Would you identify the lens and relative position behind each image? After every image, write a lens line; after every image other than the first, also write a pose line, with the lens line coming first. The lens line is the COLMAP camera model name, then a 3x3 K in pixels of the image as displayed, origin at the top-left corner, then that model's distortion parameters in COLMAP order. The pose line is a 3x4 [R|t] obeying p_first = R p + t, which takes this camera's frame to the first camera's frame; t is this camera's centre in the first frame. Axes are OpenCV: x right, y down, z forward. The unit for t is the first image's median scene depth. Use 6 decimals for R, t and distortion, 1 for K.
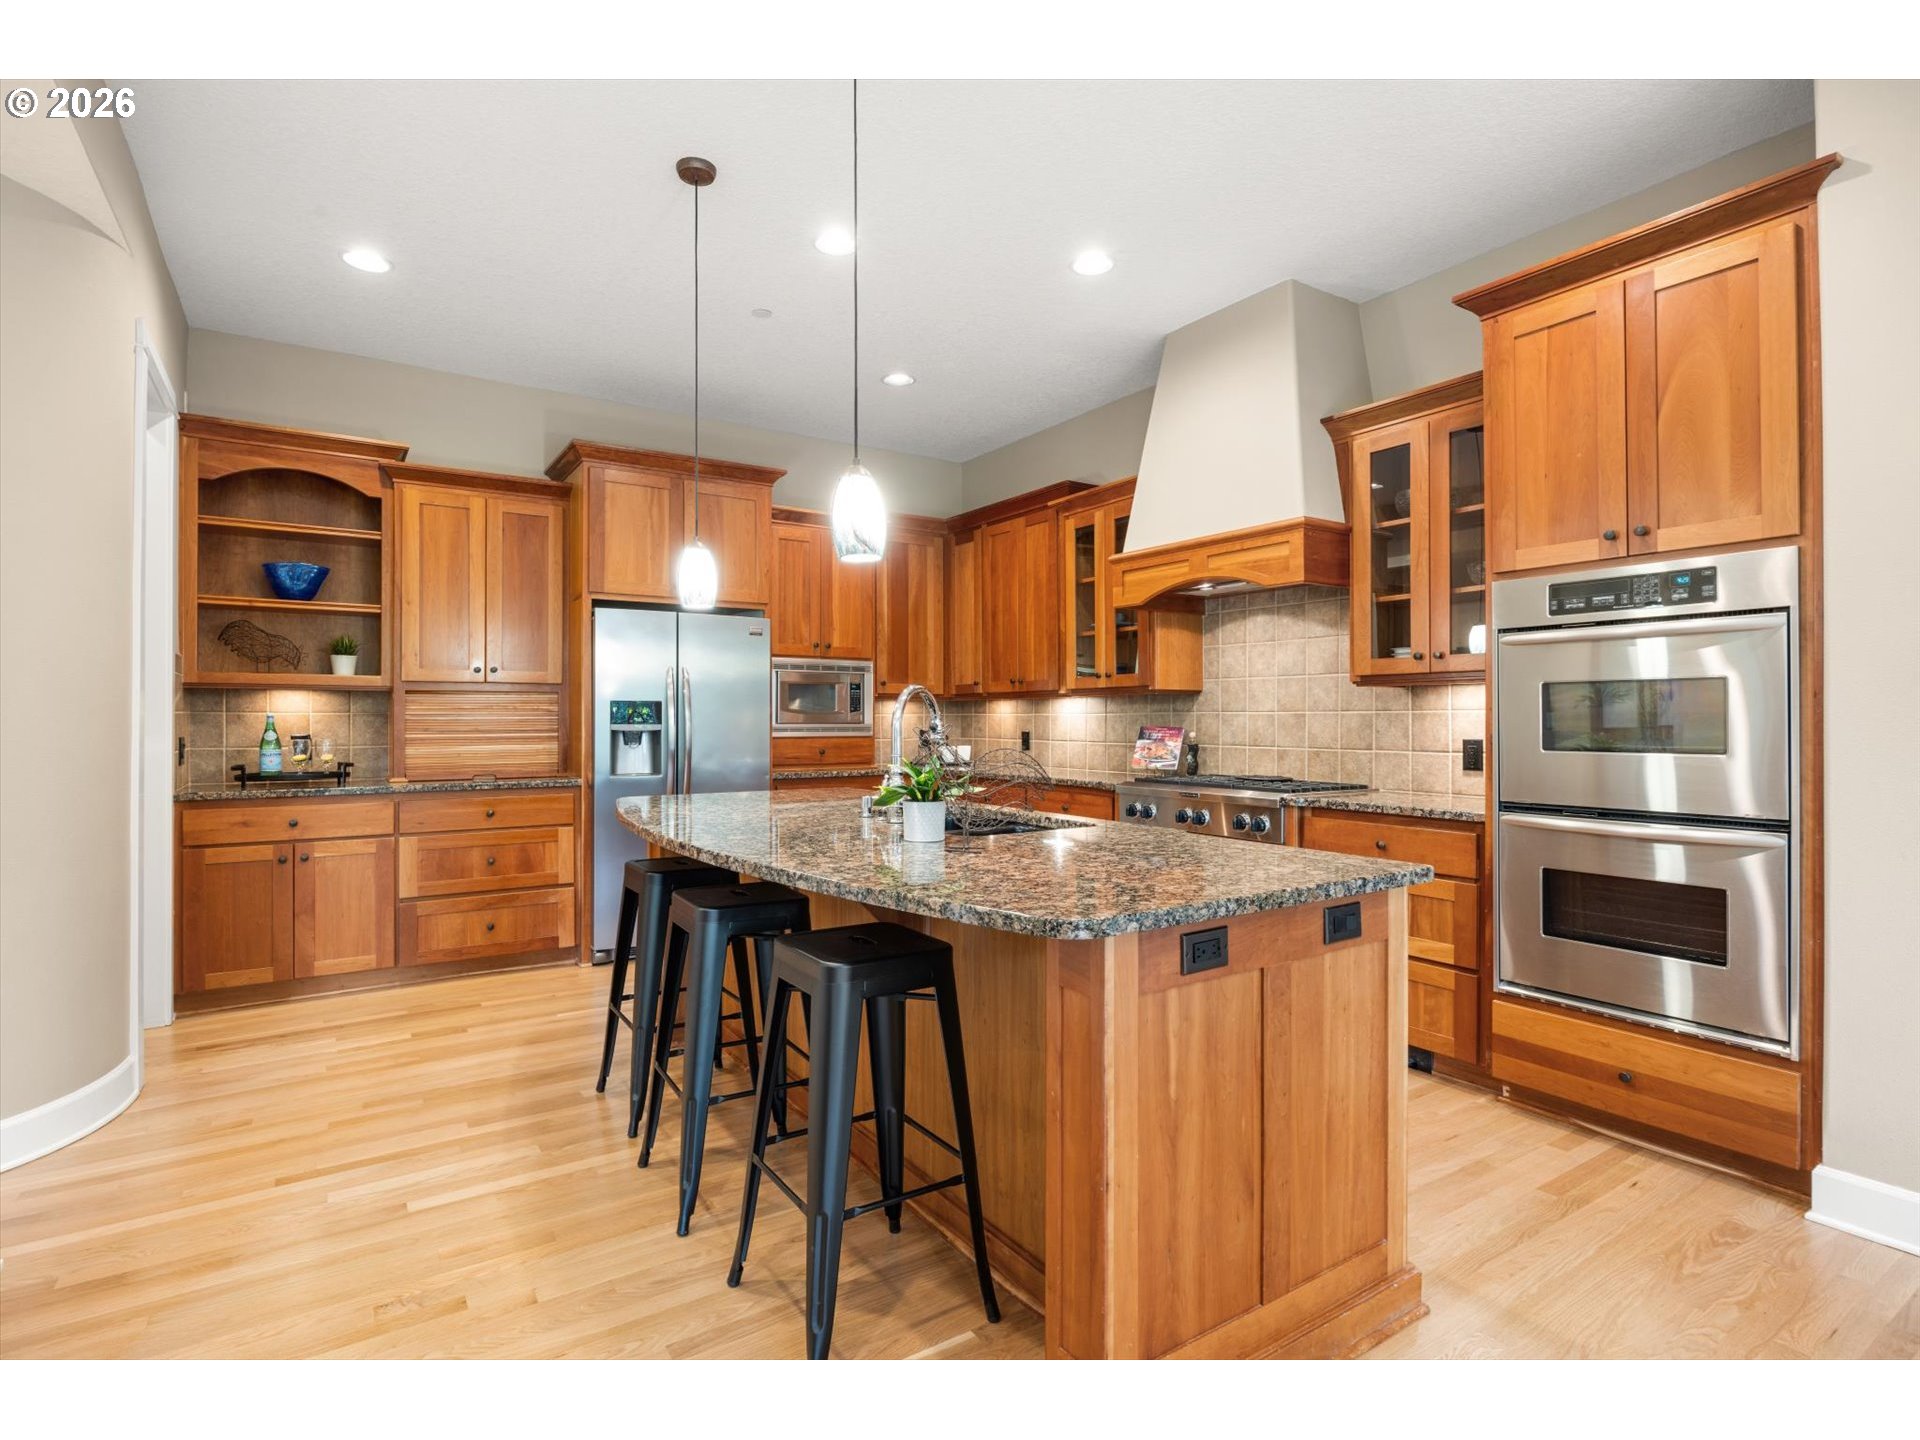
lens RADIAL K [[982.3, 0, 966.5], [0, 982.3, 718.2], [0, 0, 1]] dist [-0.001862, -0.000681]
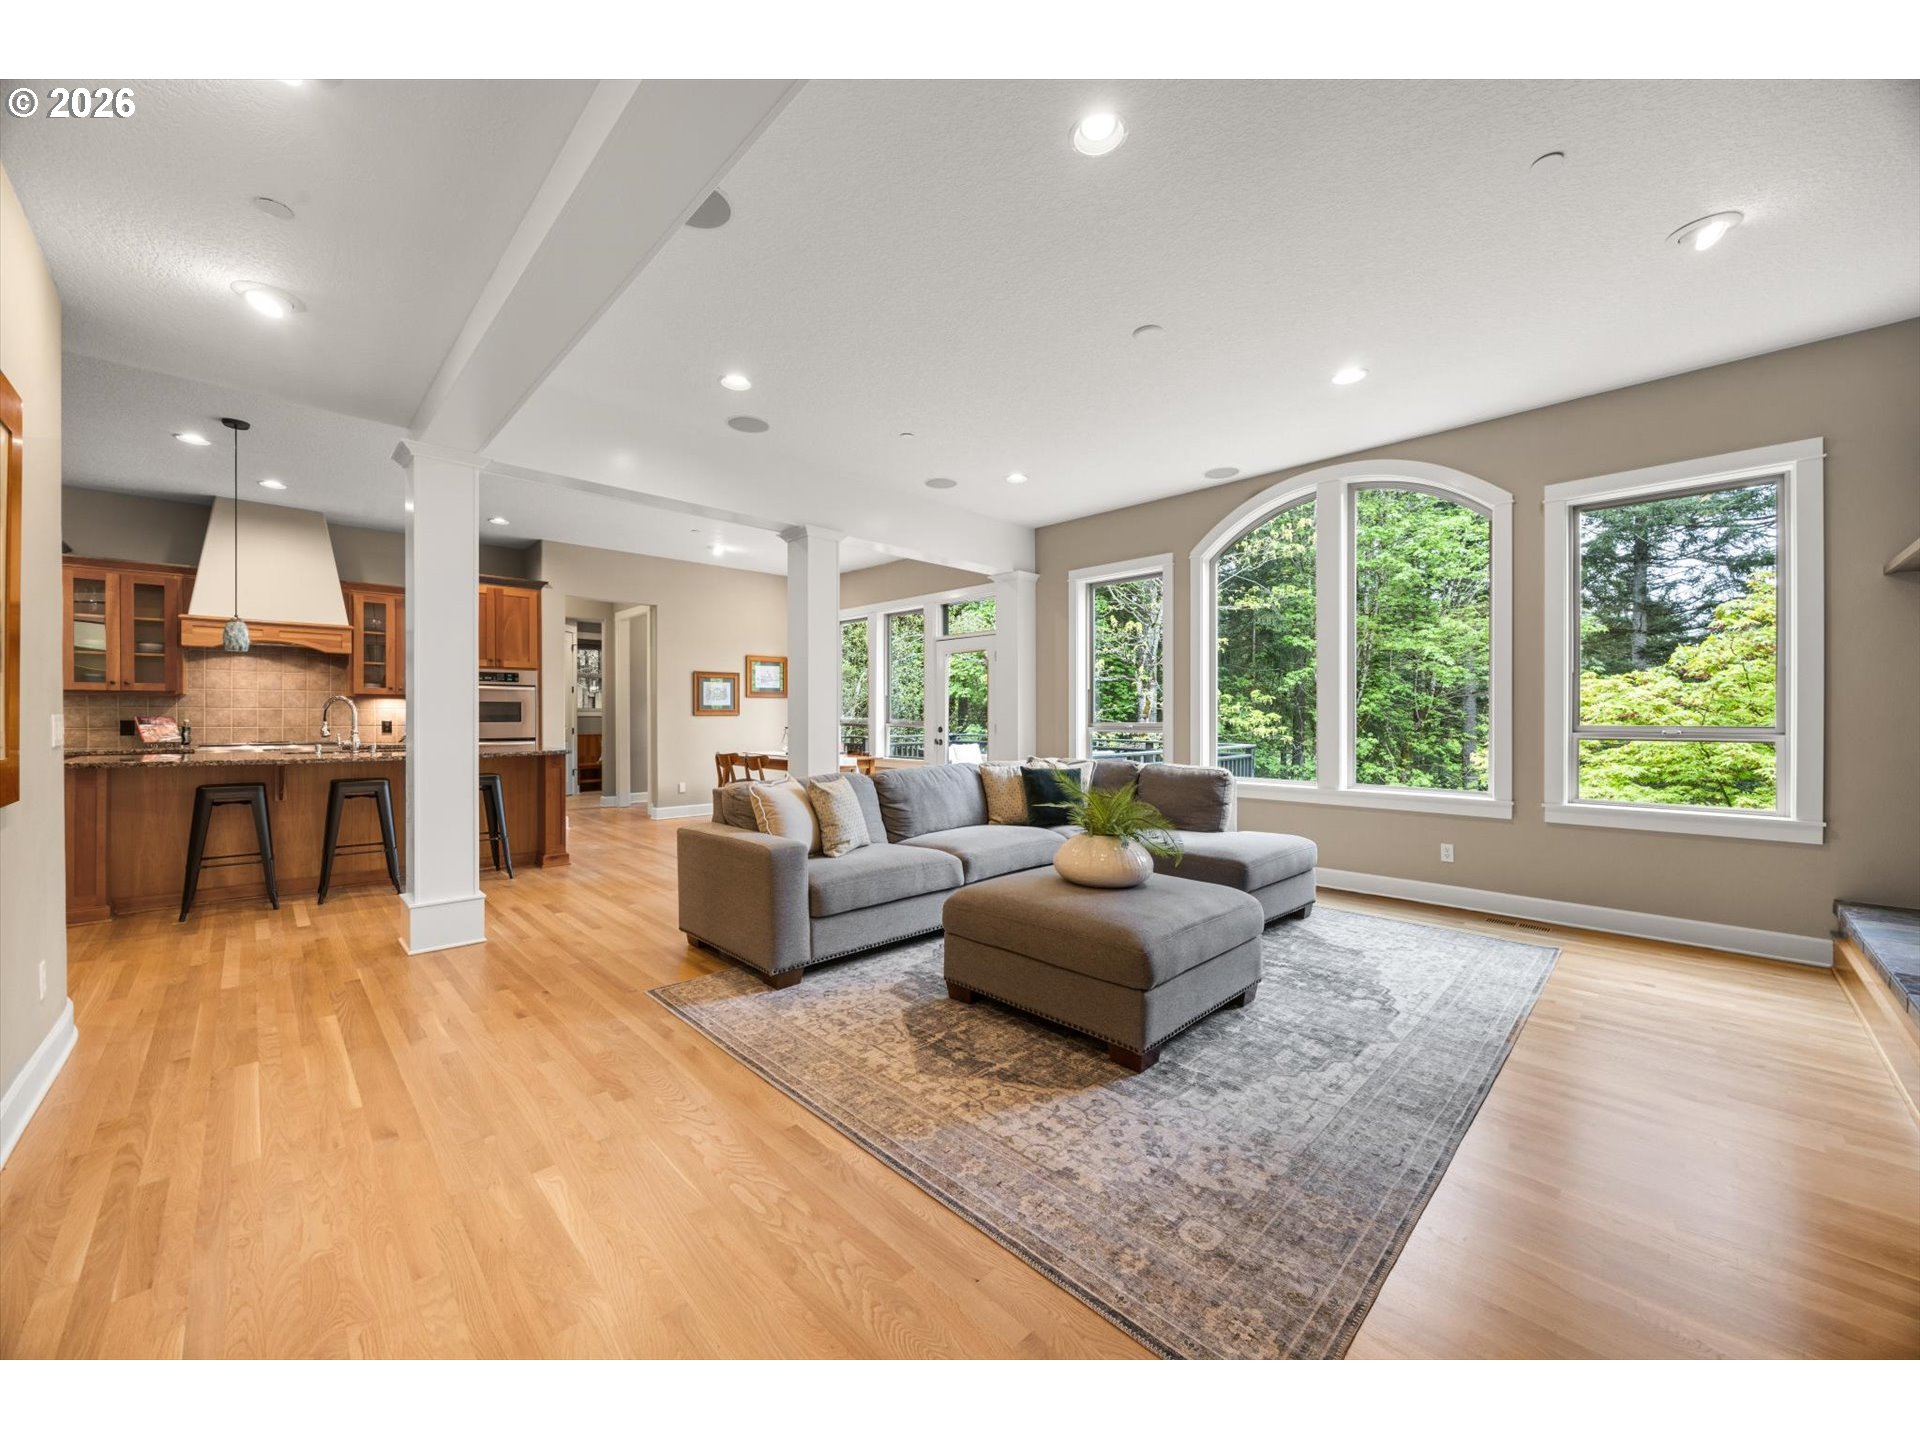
lens RADIAL K [[725.5, 0, 950.3], [0, 725.5, 720.9], [0, 0, 1]] dist [0.000121, 0.000153]
pose [[-0.186577, -0.003287, 0.982435, -1.287518], [-0.002201, 0.999993, 0.002928, 0.010911], [-0.982438, -0.001616, -0.186583, -0.069491]]
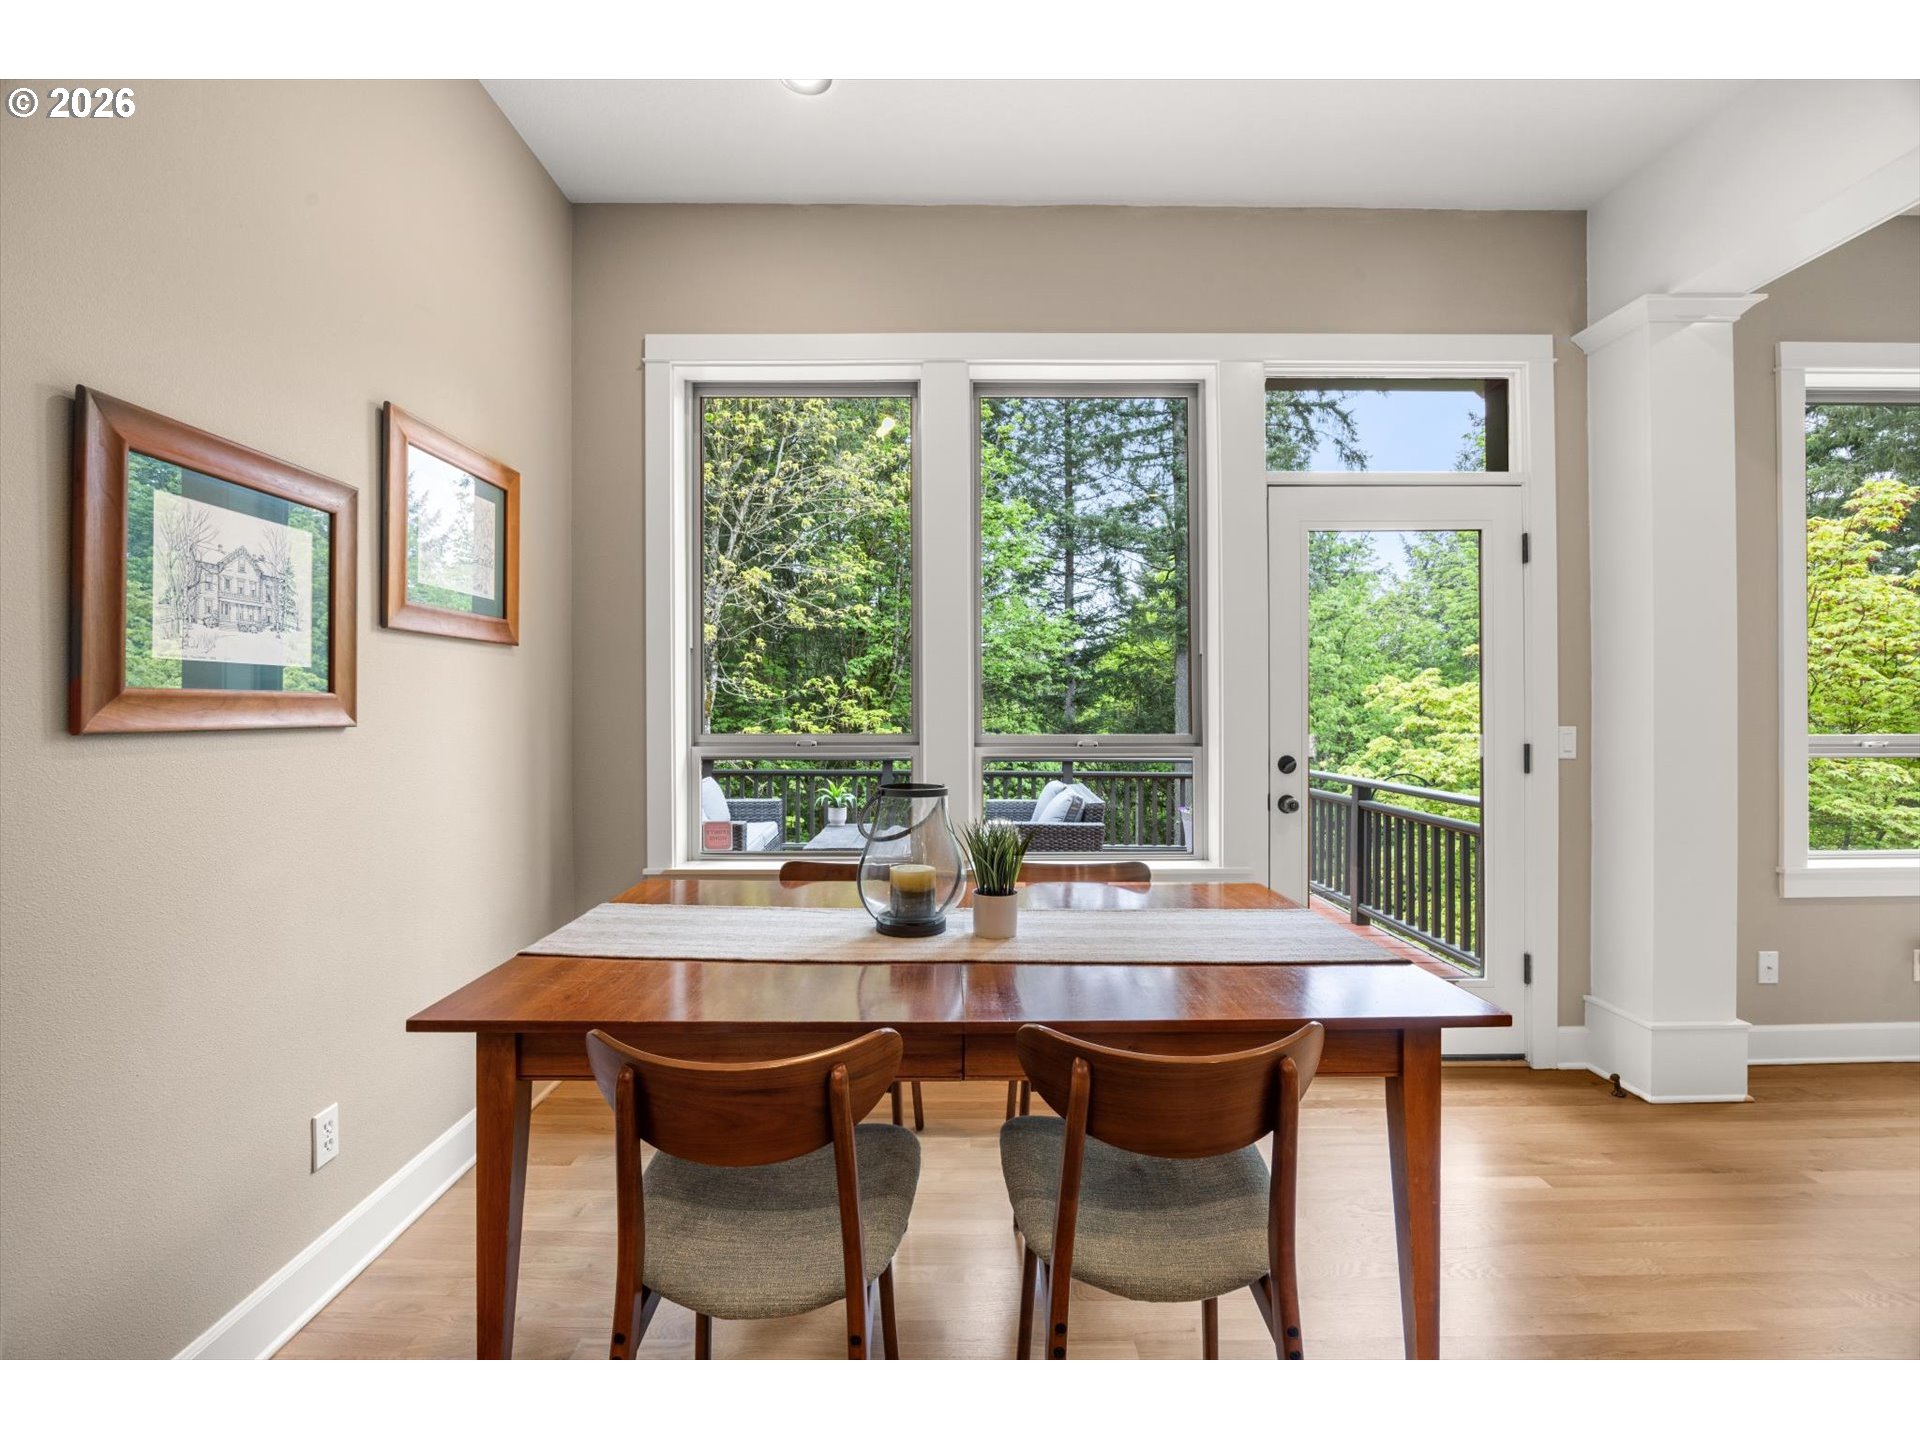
lens RADIAL K [[828.1, 0, 963.2], [0, 828.1, 711.0], [0, 0, 1]] dist [-0.016406, 0.001228]
pose [[-0.841719, 0.002392, 0.539910, 0.251750], [0.001203, 0.999996, -0.002554, -0.003523], [-0.539914, -0.001501, -0.841719, 0.288646]]
